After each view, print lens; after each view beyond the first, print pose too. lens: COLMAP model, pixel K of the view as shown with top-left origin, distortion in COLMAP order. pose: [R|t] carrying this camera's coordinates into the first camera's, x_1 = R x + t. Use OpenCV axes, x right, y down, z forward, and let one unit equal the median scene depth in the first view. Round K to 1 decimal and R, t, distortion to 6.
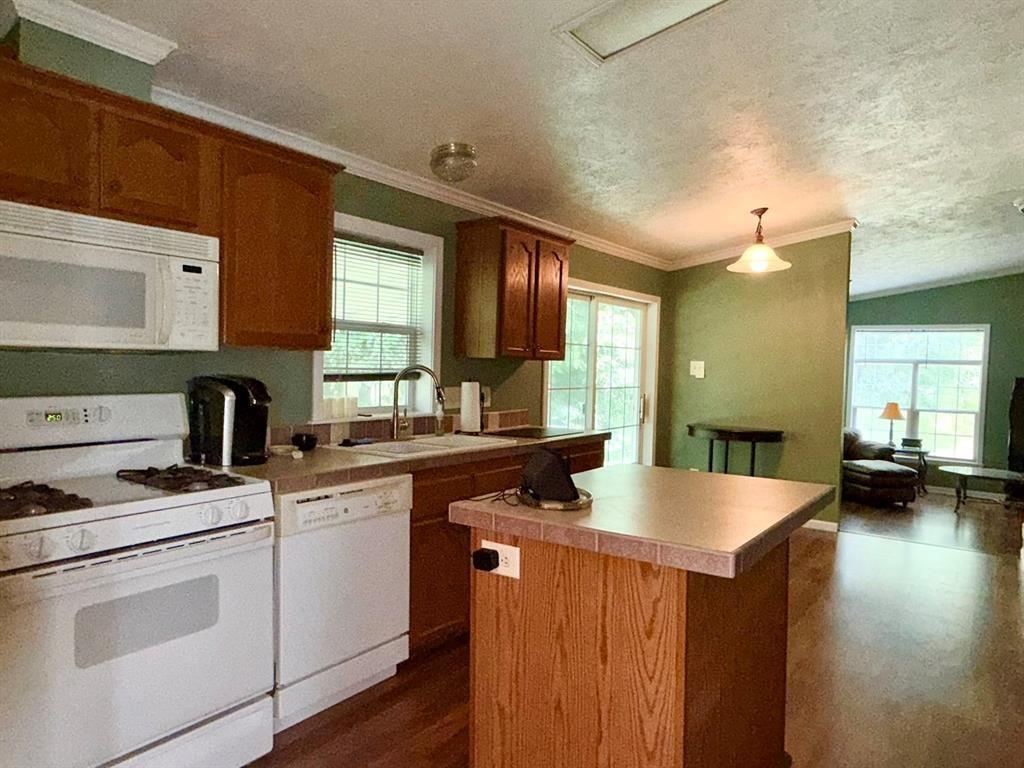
lens RADIAL K [[655.9, 0, 506.2], [0, 655.9, 389.0], [0, 0, 1]] dist [-0.003927, 0.010446]
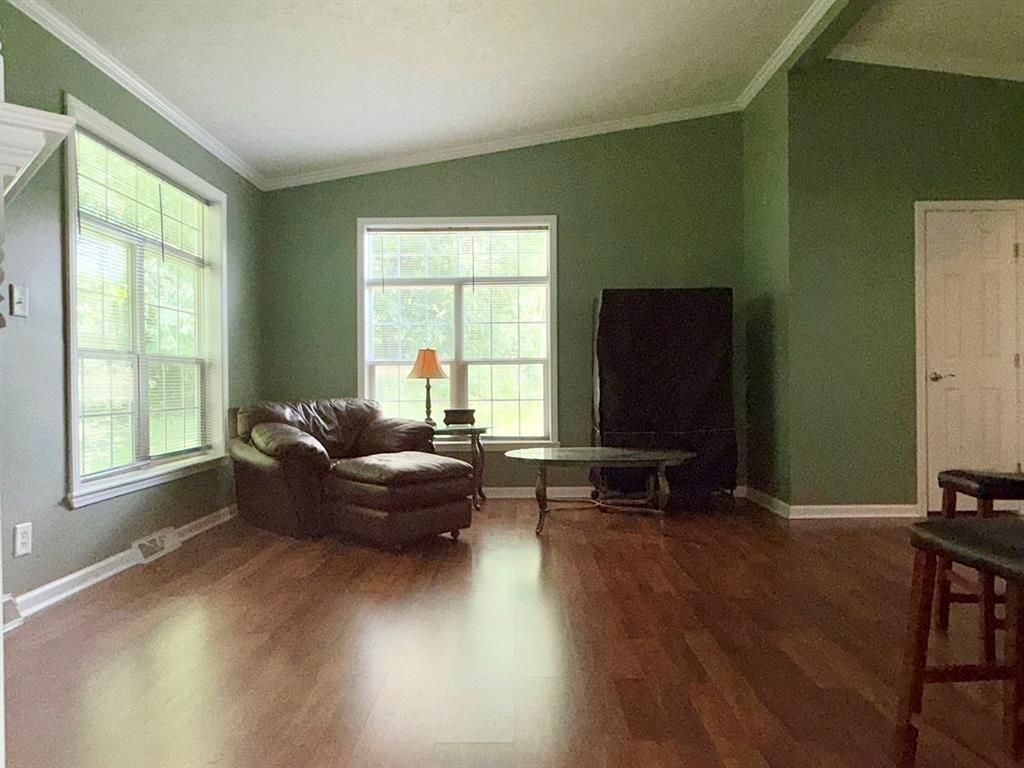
lens RADIAL K [[655.9, 0, 510.4], [0, 655.9, 382.7], [0, 0, 1]] dist [-0.003927, 0.010446]
pose [[0.803064, -0.034186, 0.594911, 0.315432], [0.053992, 0.998421, -0.015509, 0.064203], [-0.593442, 0.044575, 0.803642, 0.514210]]
